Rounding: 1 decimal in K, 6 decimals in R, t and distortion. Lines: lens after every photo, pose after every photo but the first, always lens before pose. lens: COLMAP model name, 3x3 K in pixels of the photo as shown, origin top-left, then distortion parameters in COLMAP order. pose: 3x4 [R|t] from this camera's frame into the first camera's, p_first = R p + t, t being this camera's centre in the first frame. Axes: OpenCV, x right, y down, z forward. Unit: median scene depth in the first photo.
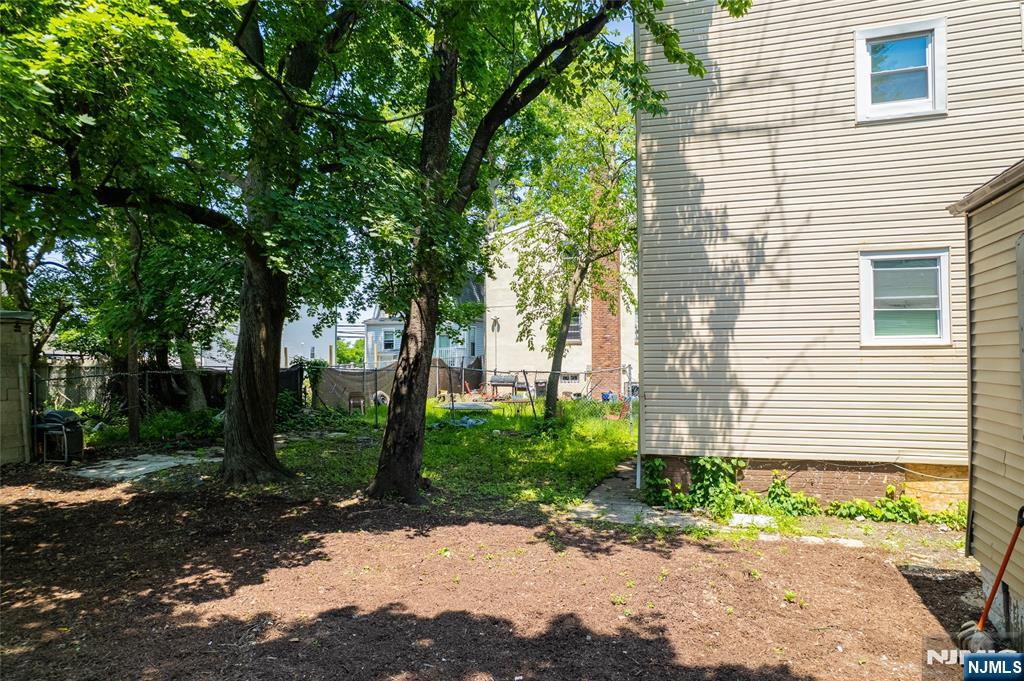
lens RADIAL K [[656.6, 0, 508.4], [0, 656.6, 348.3], [0, 0, 1]] dist [-0.083123, 0.077256]
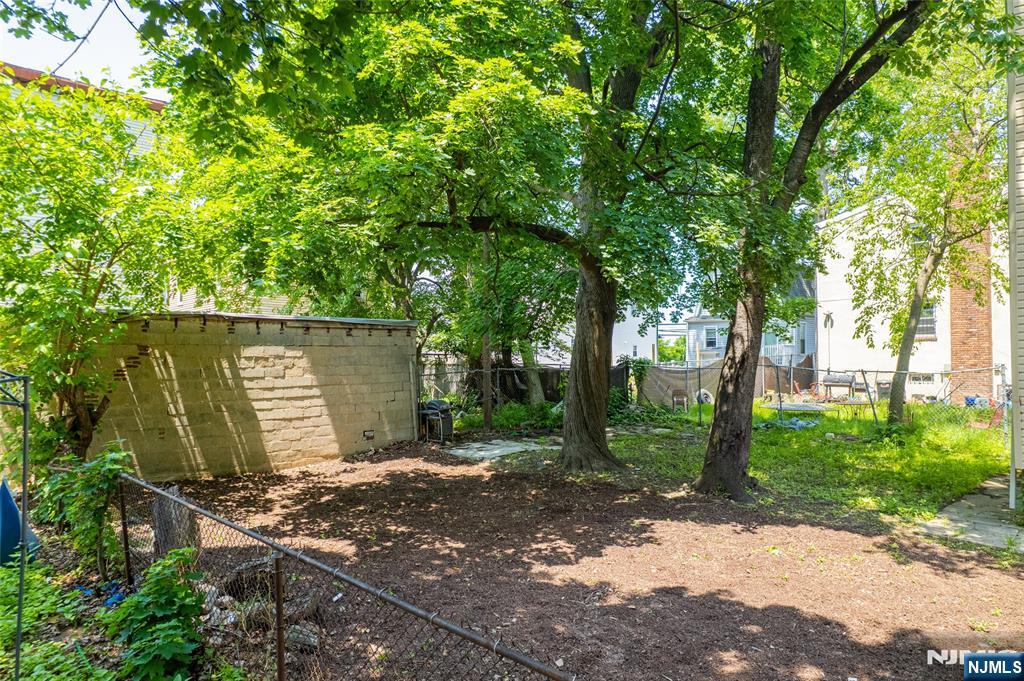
lens RADIAL K [[656.6, 0, 508.4], [0, 656.6, 348.3], [0, 0, 1]] dist [-0.083123, 0.077256]
pose [[0.886865, -0.006547, -0.461982, 0.002439], [0.008175, 0.999965, 0.001523, -0.003128], [0.461956, -0.005127, 0.886888, -0.053287]]
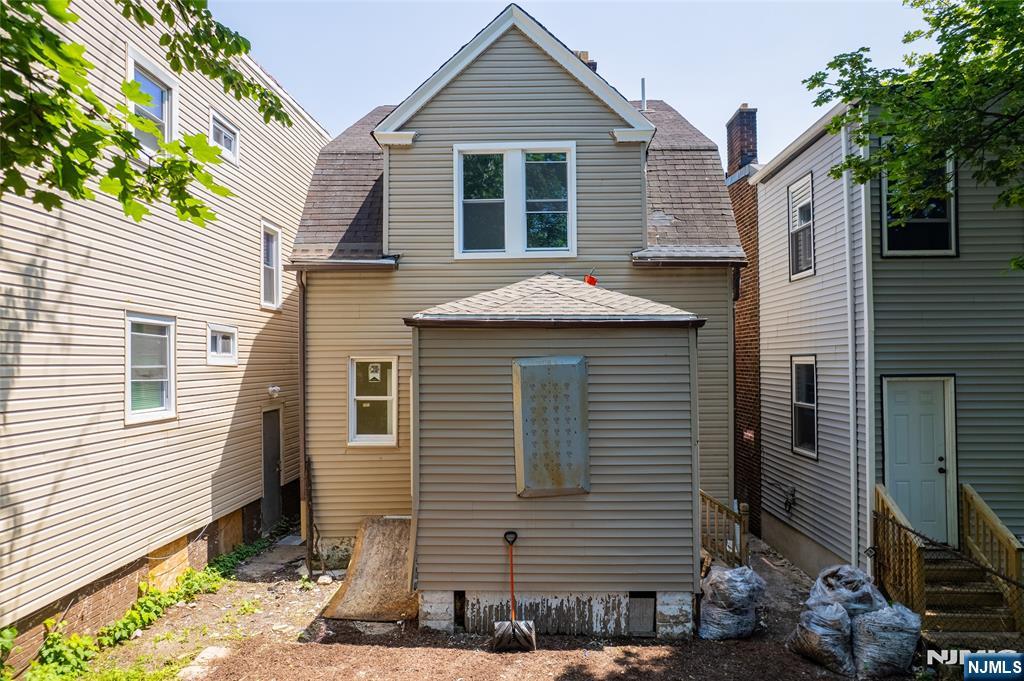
lens RADIAL K [[656.6, 0, 508.4], [0, 656.6, 348.3], [0, 0, 1]] dist [-0.083123, 0.077256]
pose [[-0.277991, 0.028660, 0.960156, -0.148179], [-0.005170, 0.999496, -0.031331, -0.030208], [-0.960570, -0.013674, -0.277702, 0.292622]]
